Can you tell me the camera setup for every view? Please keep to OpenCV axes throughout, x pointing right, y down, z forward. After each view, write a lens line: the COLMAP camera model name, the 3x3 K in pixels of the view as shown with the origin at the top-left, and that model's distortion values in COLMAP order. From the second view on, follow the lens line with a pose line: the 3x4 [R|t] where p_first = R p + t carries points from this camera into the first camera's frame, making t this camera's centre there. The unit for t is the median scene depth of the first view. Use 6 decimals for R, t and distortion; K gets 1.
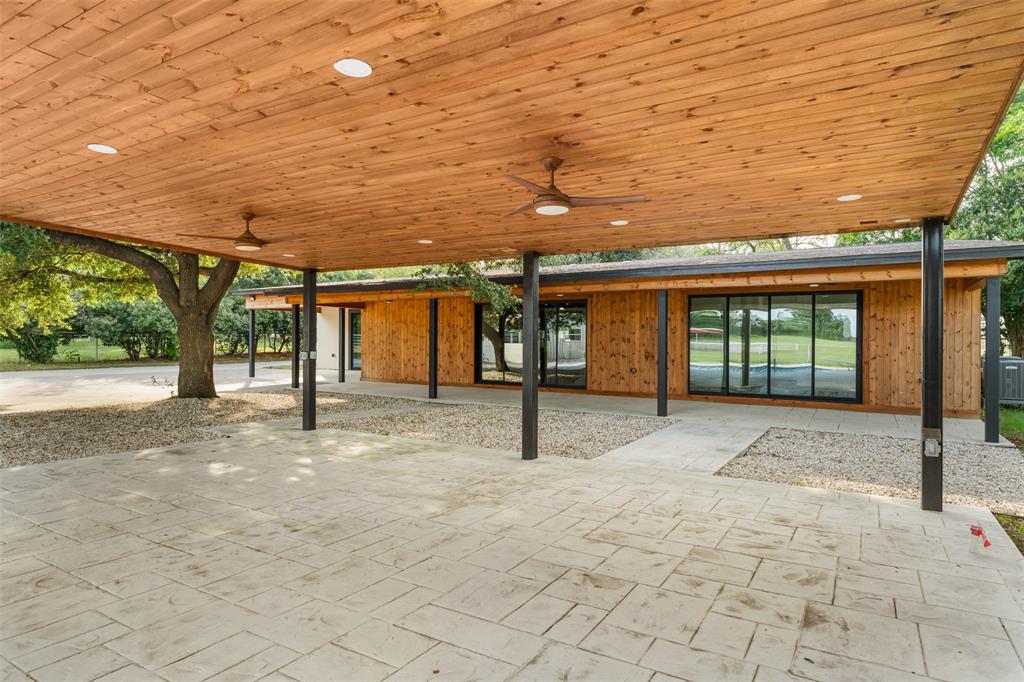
lens RADIAL K [[586.6, 0, 513.9], [0, 586.6, 337.7], [0, 0, 1]] dist [0.001471, 0.000147]
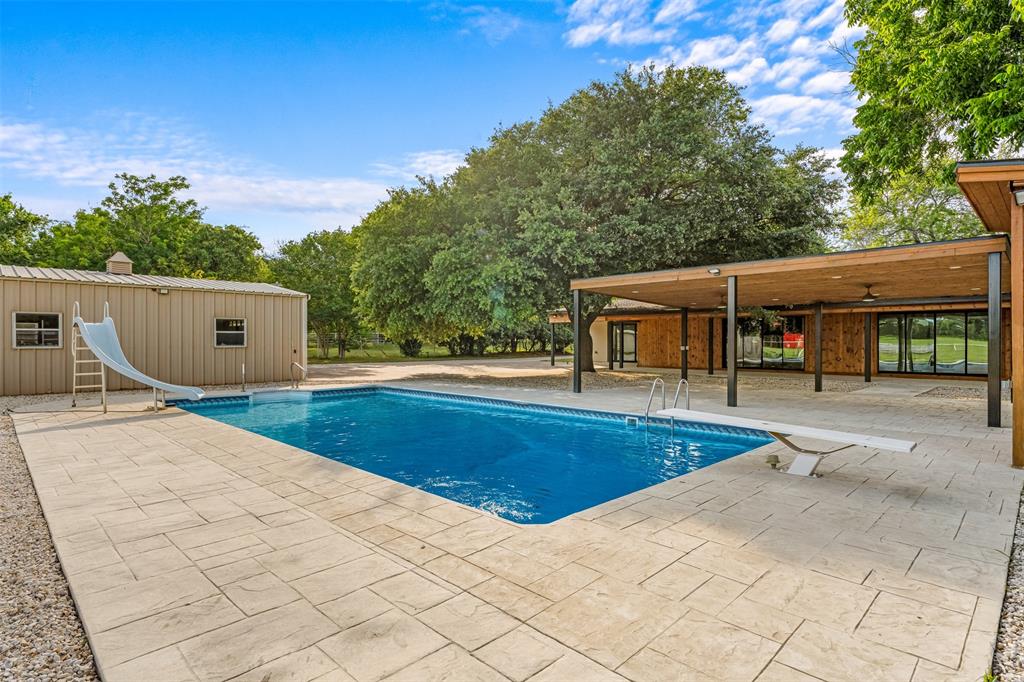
lens RADIAL K [[529.2, 0, 510.9], [0, 529.2, 338.7], [0, 0, 1]] dist [0.001741, 0.000085]
pose [[0.968740, -0.005037, -0.248027, -0.276436], [0.003631, 0.999975, -0.006125, 0.004033], [0.248051, 0.005033, 0.968734, -0.581037]]
